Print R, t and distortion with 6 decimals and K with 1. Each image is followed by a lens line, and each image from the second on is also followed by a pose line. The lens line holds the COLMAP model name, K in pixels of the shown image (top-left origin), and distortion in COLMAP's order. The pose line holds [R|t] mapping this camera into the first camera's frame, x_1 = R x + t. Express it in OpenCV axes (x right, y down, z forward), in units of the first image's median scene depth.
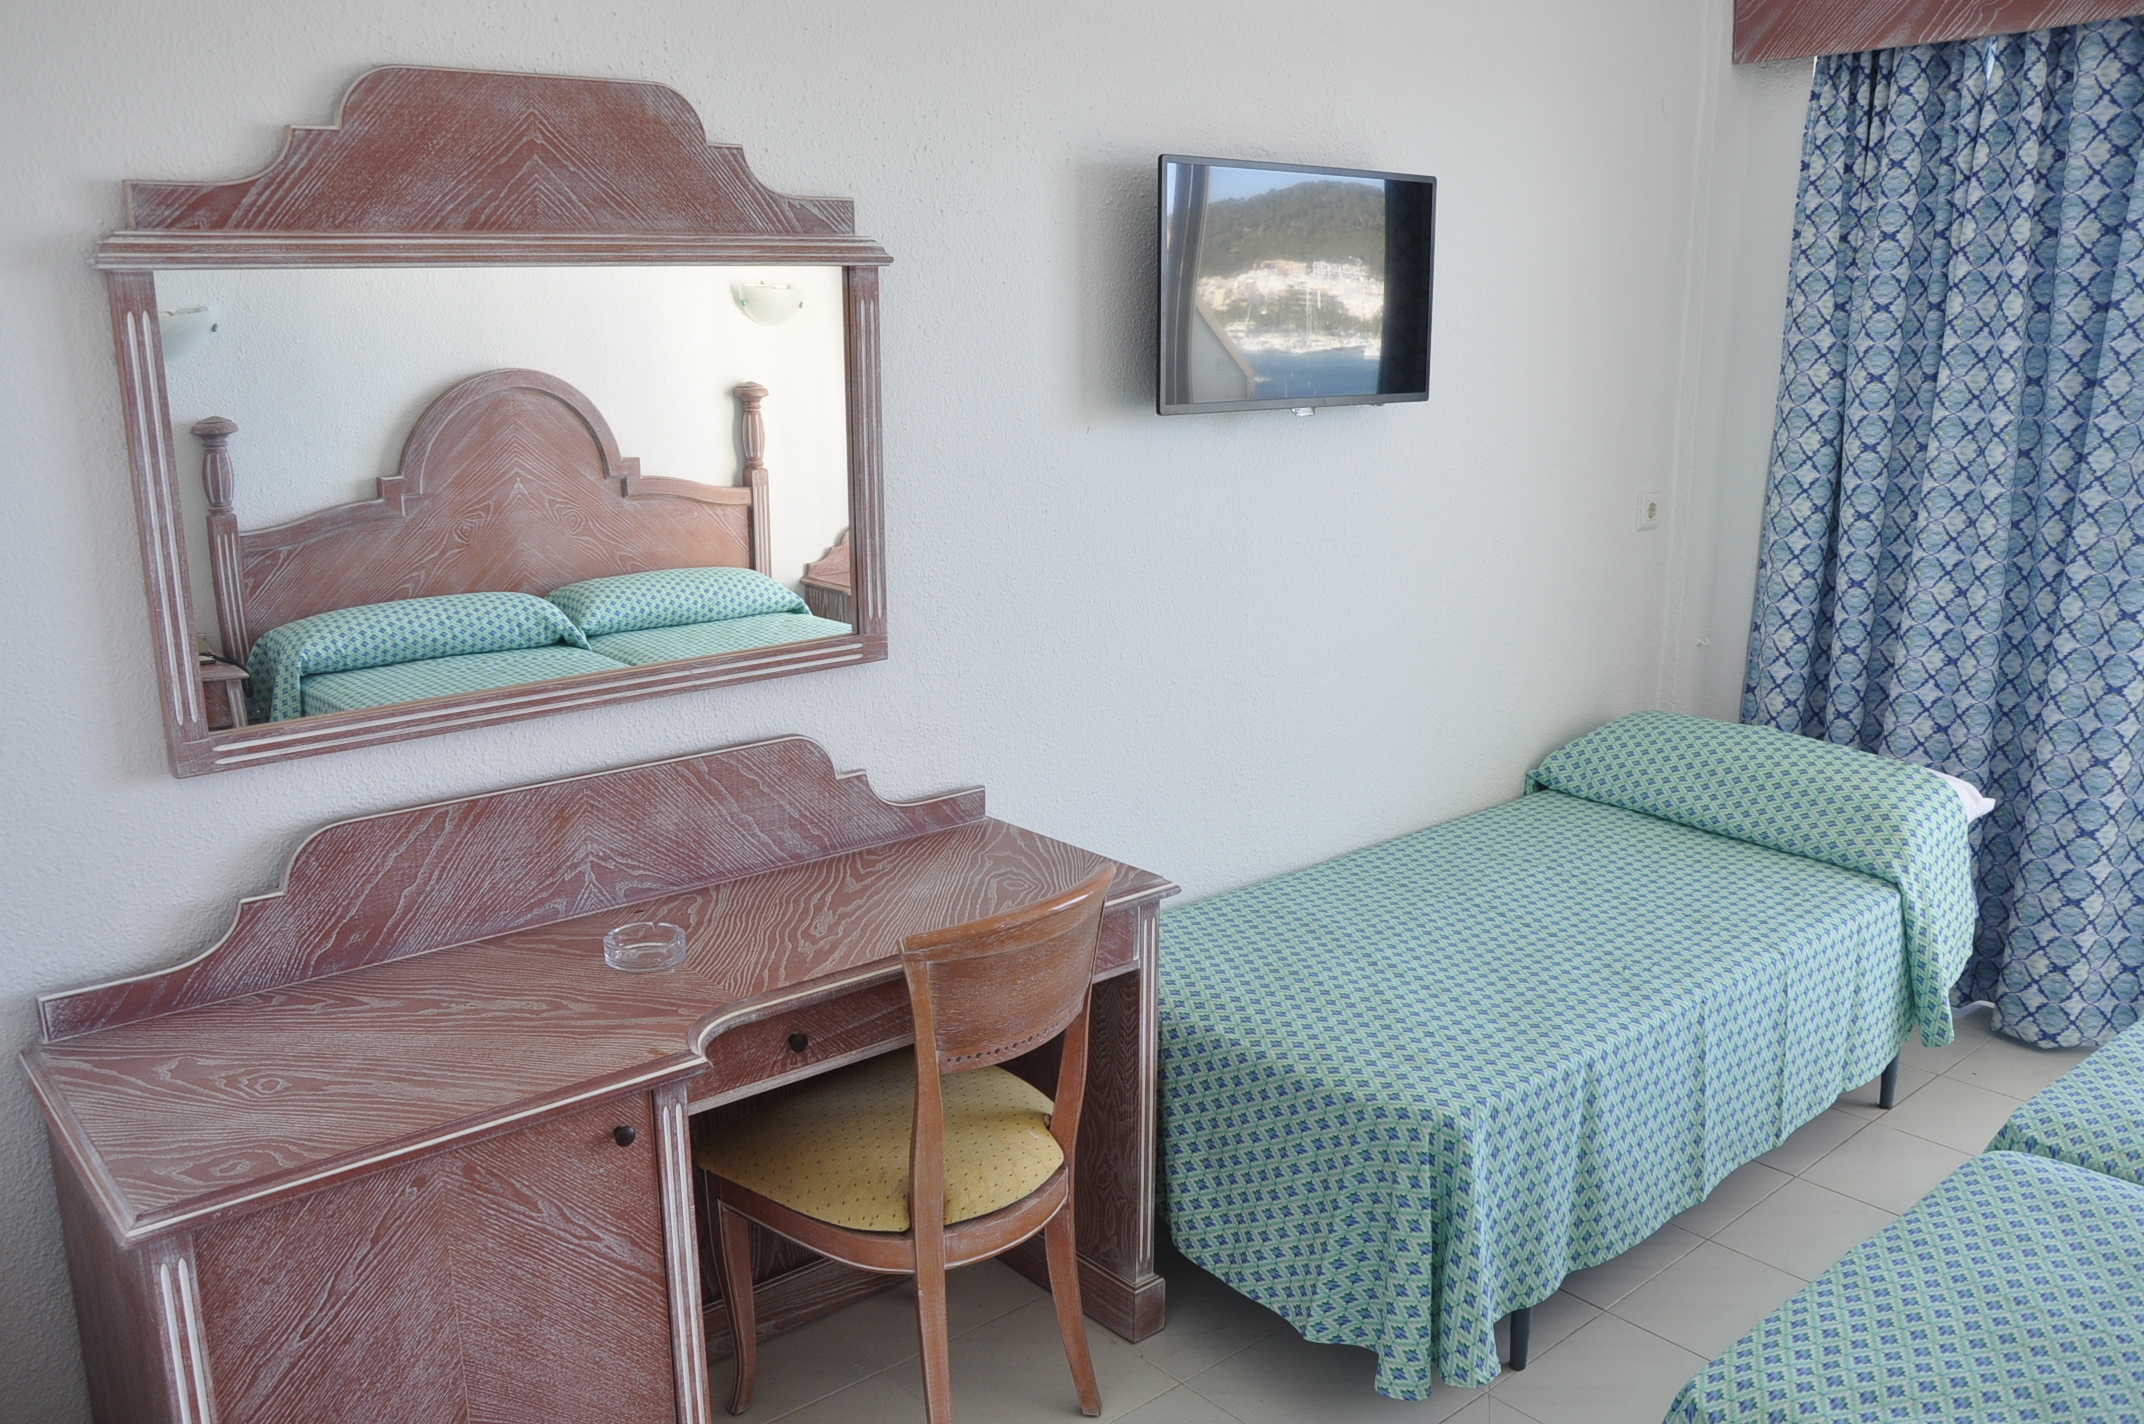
lens RADIAL K [[1735.9, 0, 1076.4], [0, 1735.9, 721.3], [0, 0, 1]] dist [-0.152017, 0.151046]
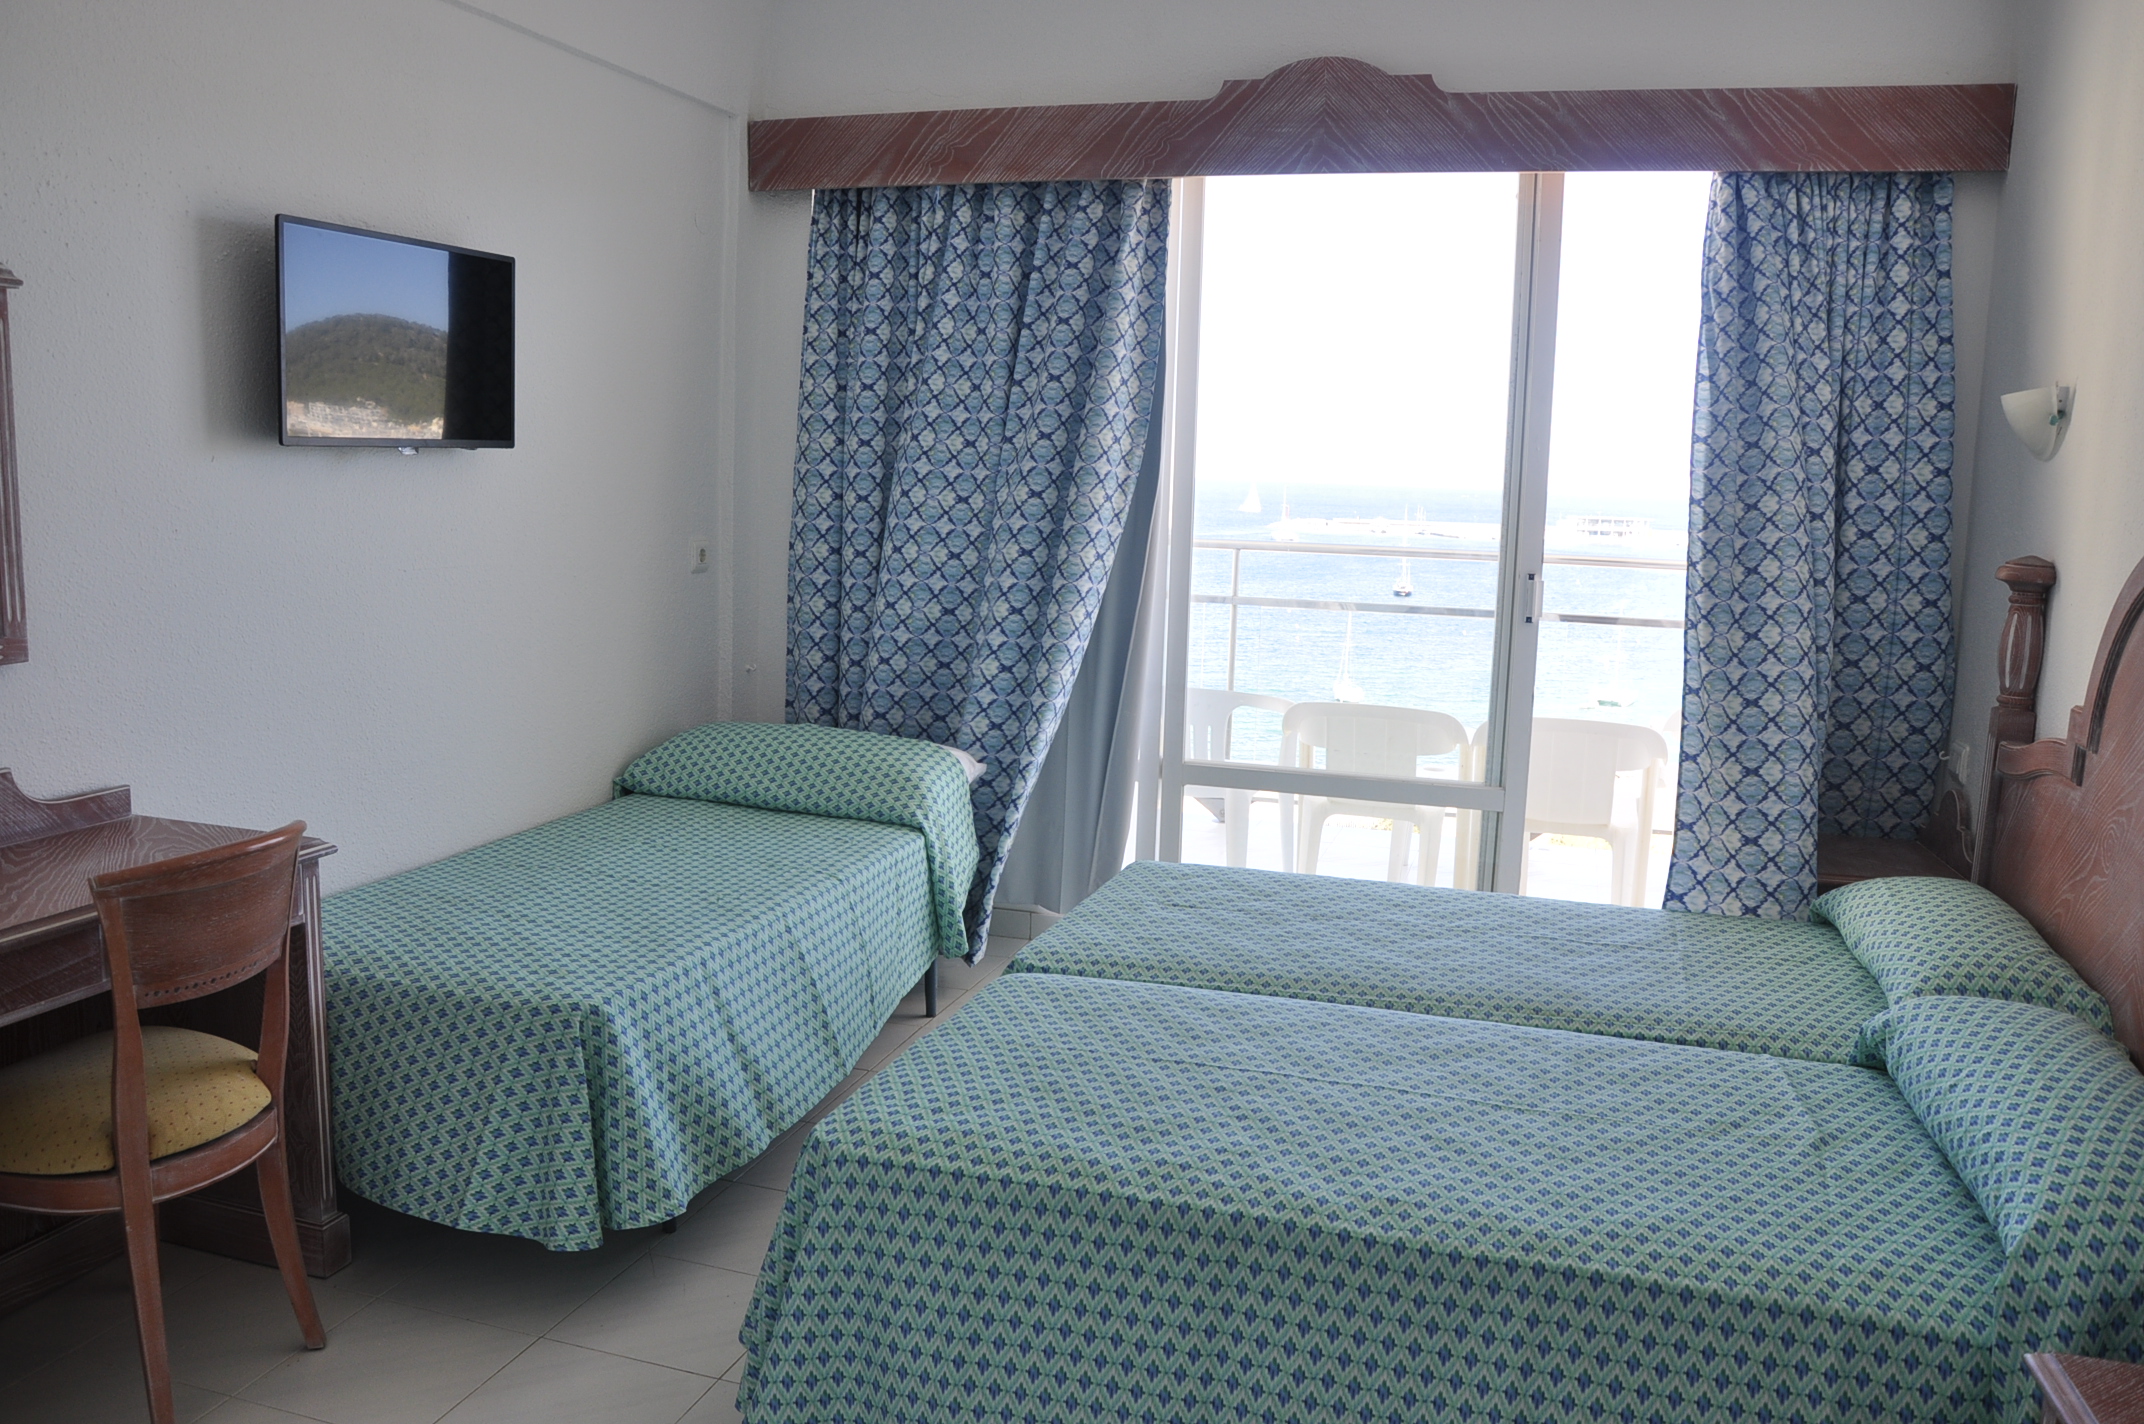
lens RADIAL K [[1674.6, 0, 1077.3], [0, 1674.6, 718.5], [0, 0, 1]] dist [-0.156955, 0.124761]
pose [[0.848573, -0.052735, 0.526444, -0.082022], [0.091784, 0.994606, -0.048314, 0.104498], [-0.521057, 0.089317, 0.848836, -0.155621]]
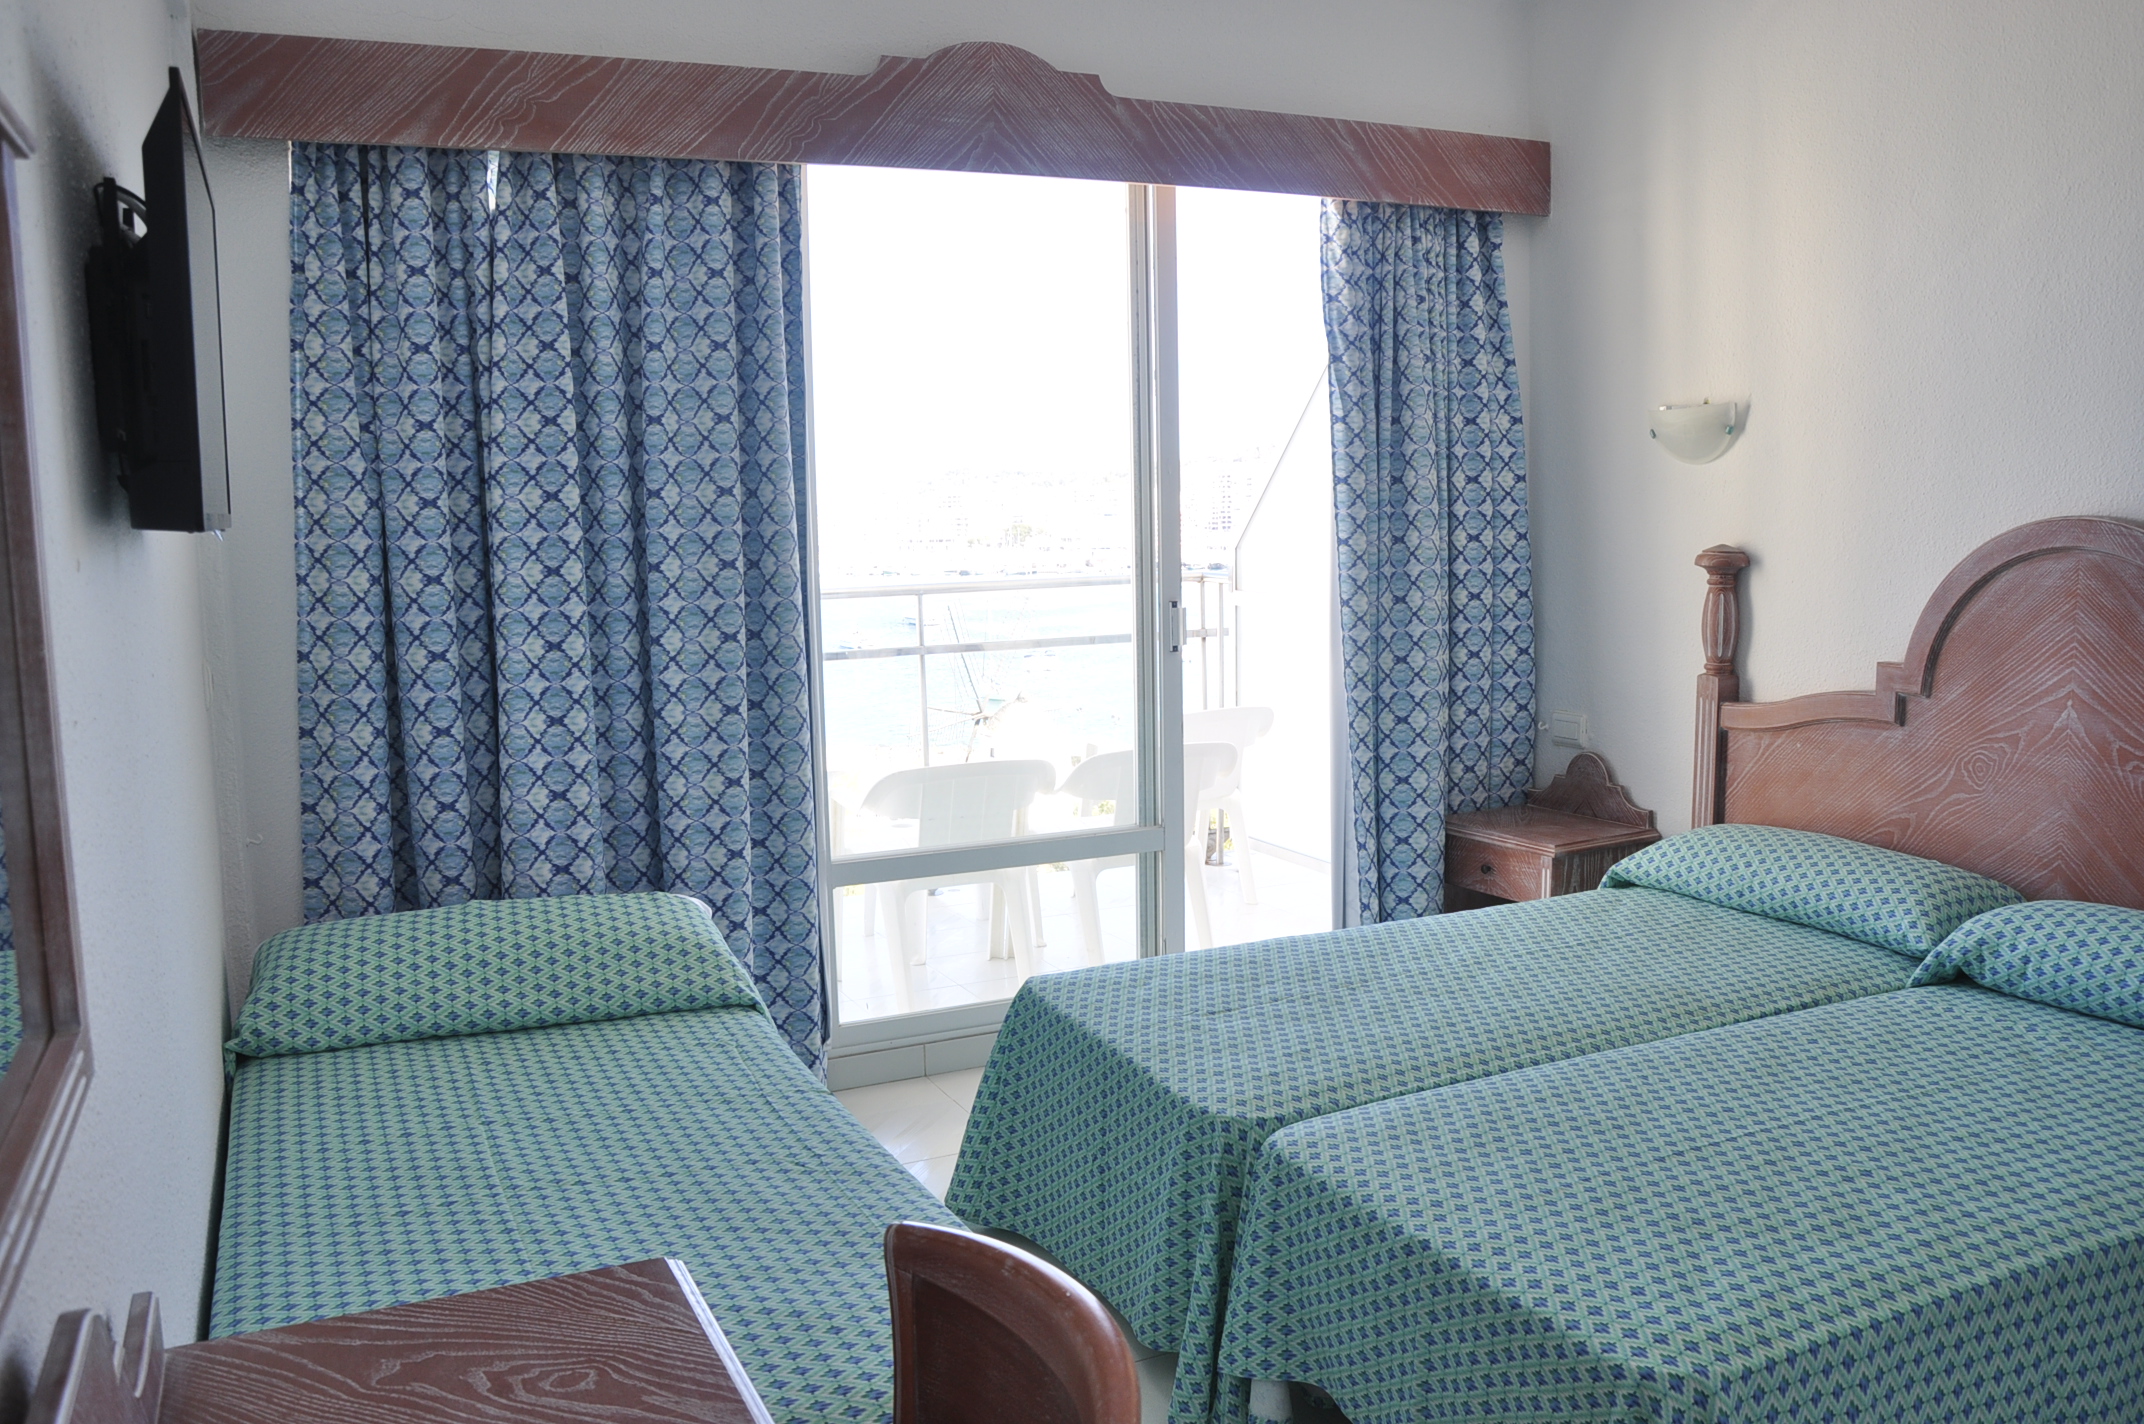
lens RADIAL K [[1689.6, 0, 1082.4], [0, 1689.6, 716.9], [0, 0, 1]] dist [-0.154351, 0.126877]
pose [[0.268891, -0.123673, 0.955198, -0.417142], [0.240795, 0.968862, 0.057657, -0.085884], [-0.932585, 0.214503, 0.290298, 0.635851]]
